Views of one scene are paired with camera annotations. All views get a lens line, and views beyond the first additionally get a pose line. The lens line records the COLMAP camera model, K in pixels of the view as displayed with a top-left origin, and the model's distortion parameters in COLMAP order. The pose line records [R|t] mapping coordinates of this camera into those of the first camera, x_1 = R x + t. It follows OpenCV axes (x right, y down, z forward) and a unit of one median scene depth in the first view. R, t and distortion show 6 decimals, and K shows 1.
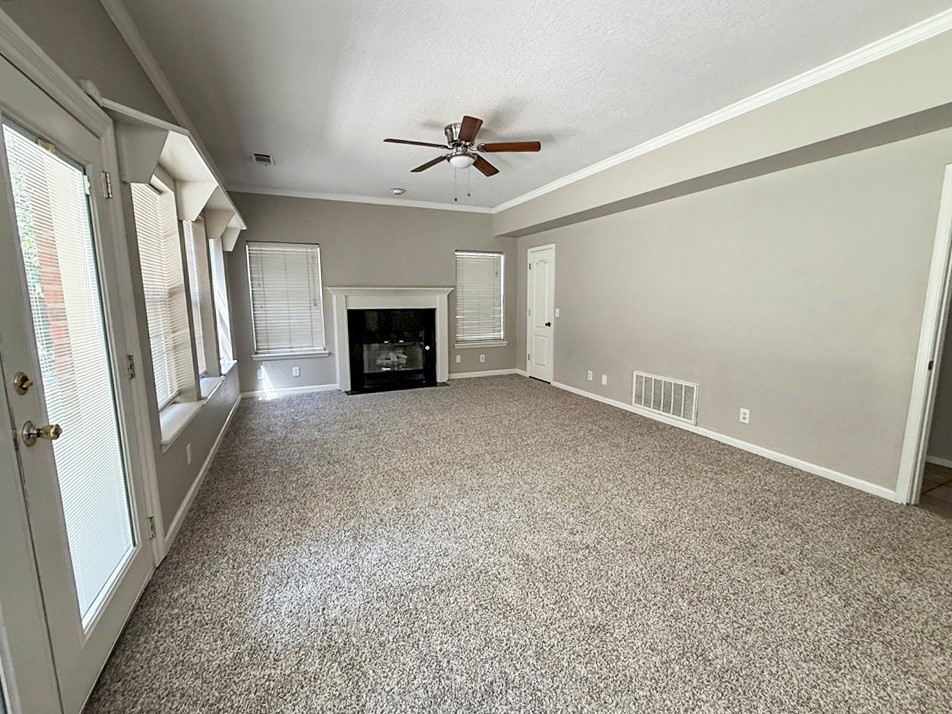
lens RADIAL K [[422.9, 0, 476.0], [0, 422.9, 357.0], [0, 0, 1]] dist [-0.000139, 0.000031]
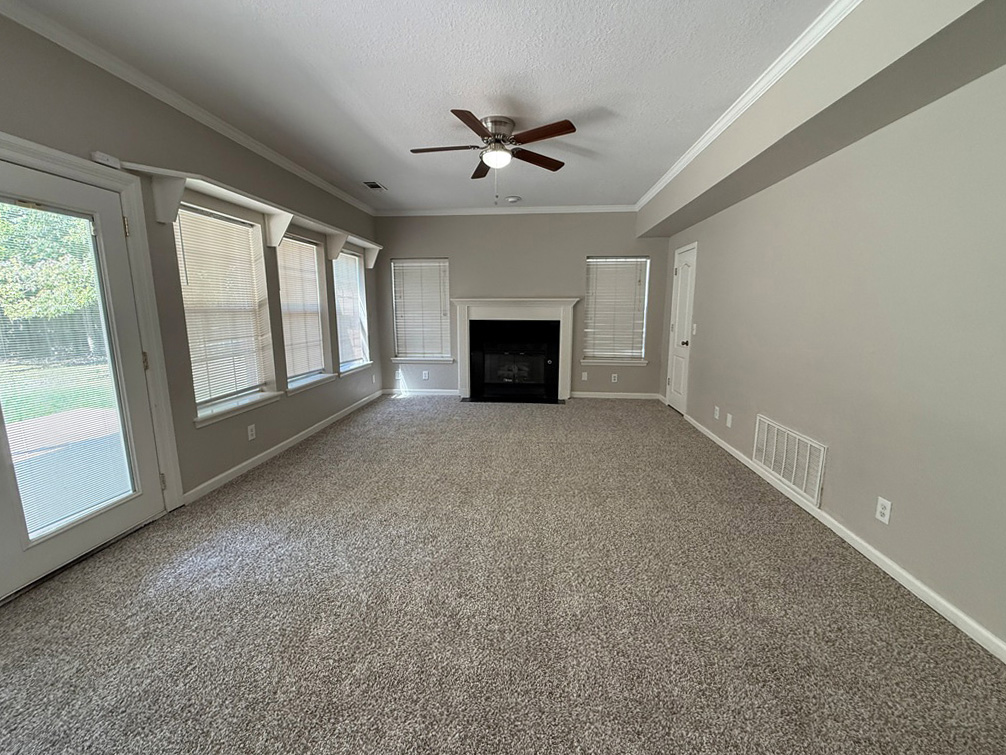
lens RADIAL K [[421.8, 0, 503.0], [0, 421.8, 377.5], [0, 0, 1]] dist [-0.001679, 0.000043]
pose [[0.866037, 0.087163, -0.492324, 0.300263], [-0.074507, 0.996191, 0.045306, -0.024956], [0.494397, -0.002556, 0.869232, 0.140817]]
